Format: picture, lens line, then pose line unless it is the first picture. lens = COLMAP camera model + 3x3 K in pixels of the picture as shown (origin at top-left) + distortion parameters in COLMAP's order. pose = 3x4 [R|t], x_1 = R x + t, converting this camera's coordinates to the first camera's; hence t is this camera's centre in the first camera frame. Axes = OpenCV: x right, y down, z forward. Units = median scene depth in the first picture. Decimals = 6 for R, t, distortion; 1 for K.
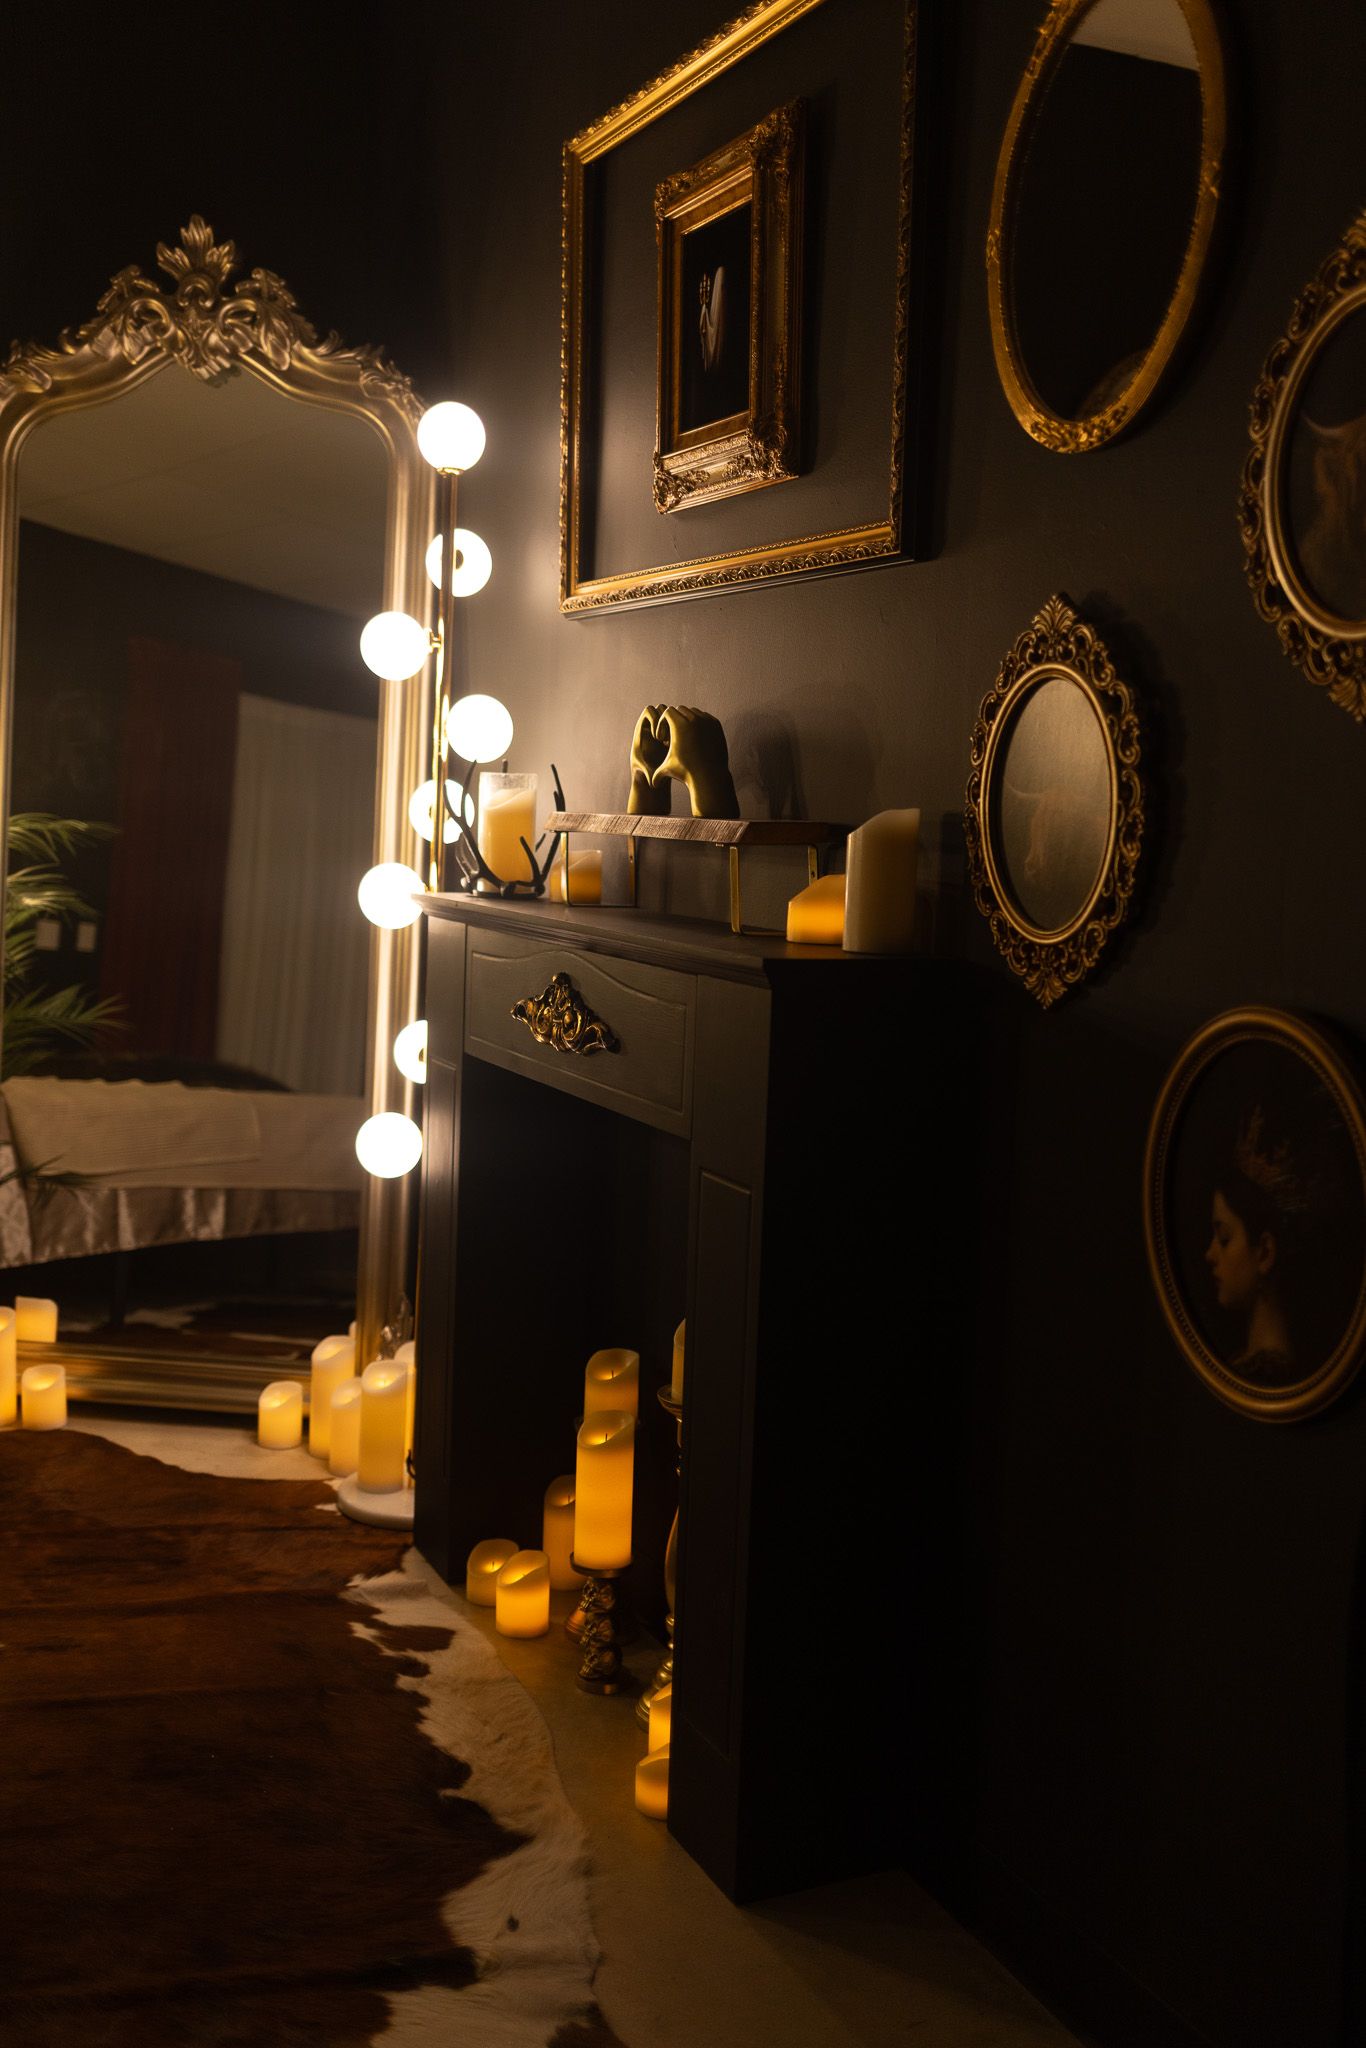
lens RADIAL K [[1958.9, 0, 683.0], [0, 1958.9, 1024.0], [0, 0, 1]] dist [0.020582, -0.026102]
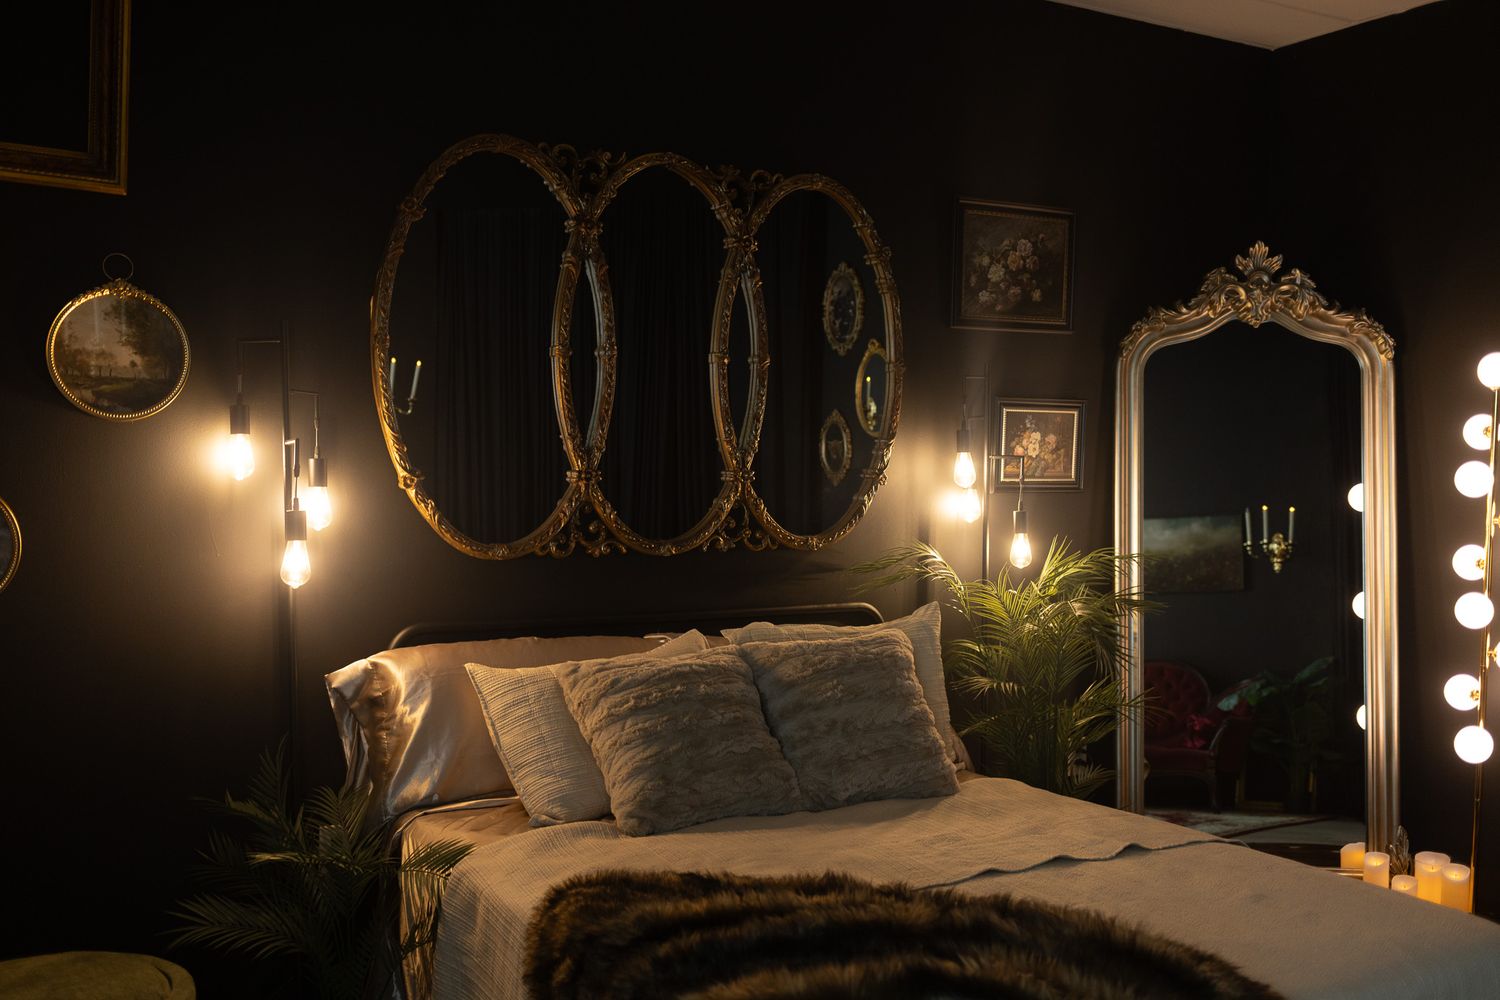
lens RADIAL K [[1434.8, 0, 739.1], [0, 1434.8, 495.5], [0, 0, 1]] dist [0.020582, -0.026102]
pose [[0.997448, -0.029441, 0.065037, -0.941144], [0.034863, 0.995867, -0.083870, -0.084763], [-0.062299, 0.085923, 0.994352, -0.338757]]
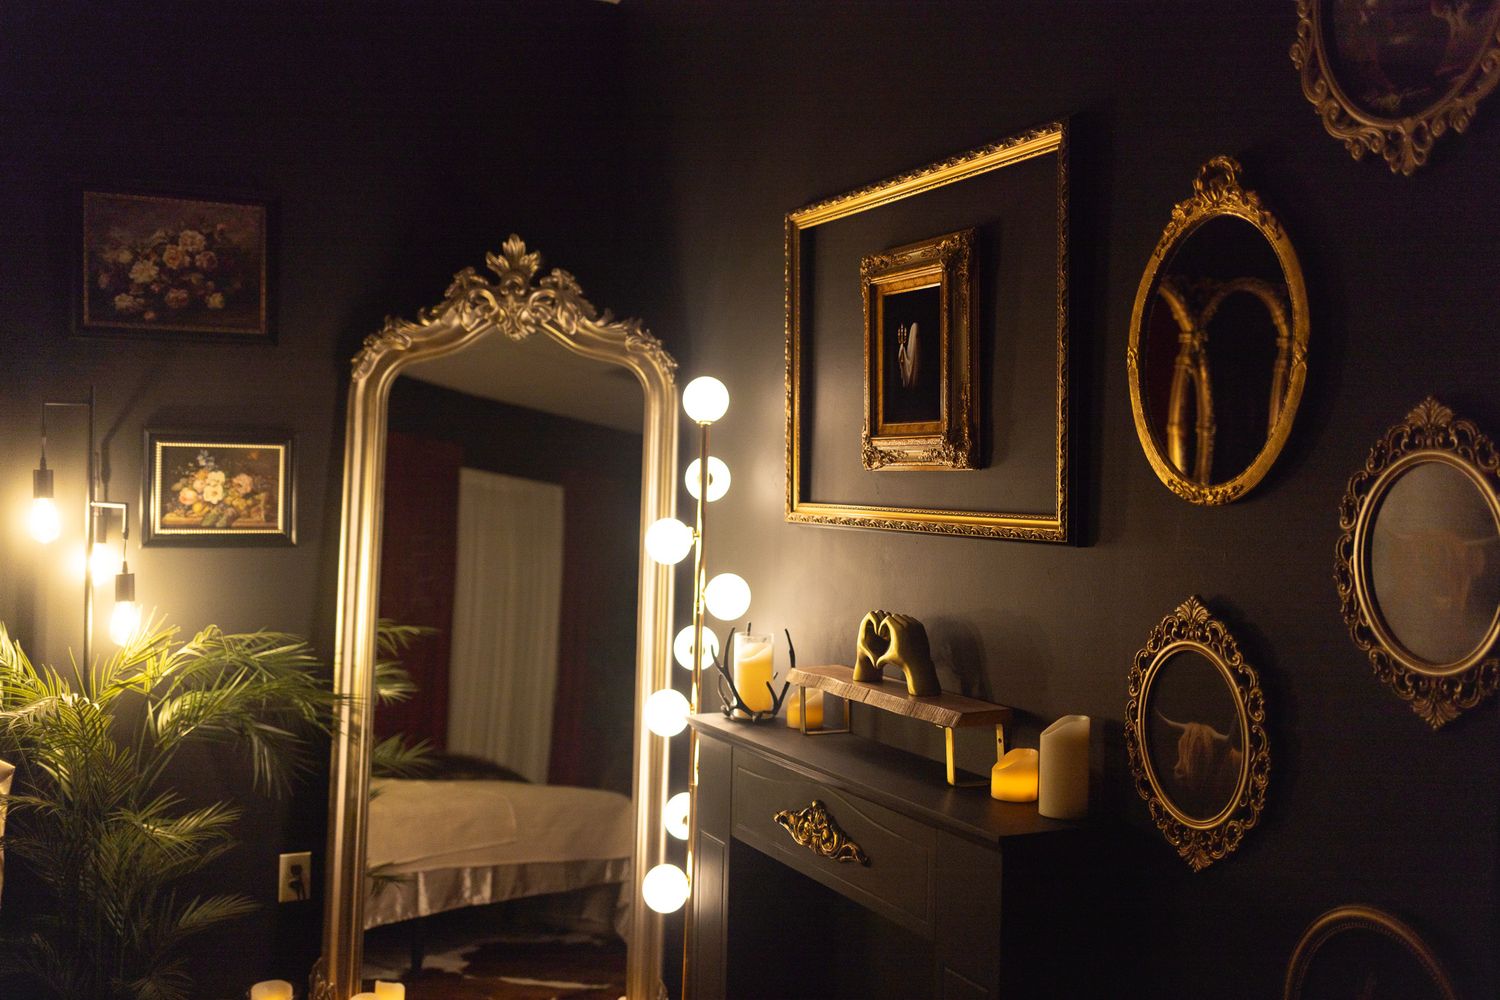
lens RADIAL K [[1434.8, 0, 739.1], [0, 1434.8, 495.5], [0, 0, 1]] dist [0.020582, -0.026102]
pose [[0.999816, -0.017917, 0.006901, -0.100682], [0.018524, 0.994687, -0.101261, -0.116752], [-0.005050, 0.101370, 0.994836, -0.063287]]
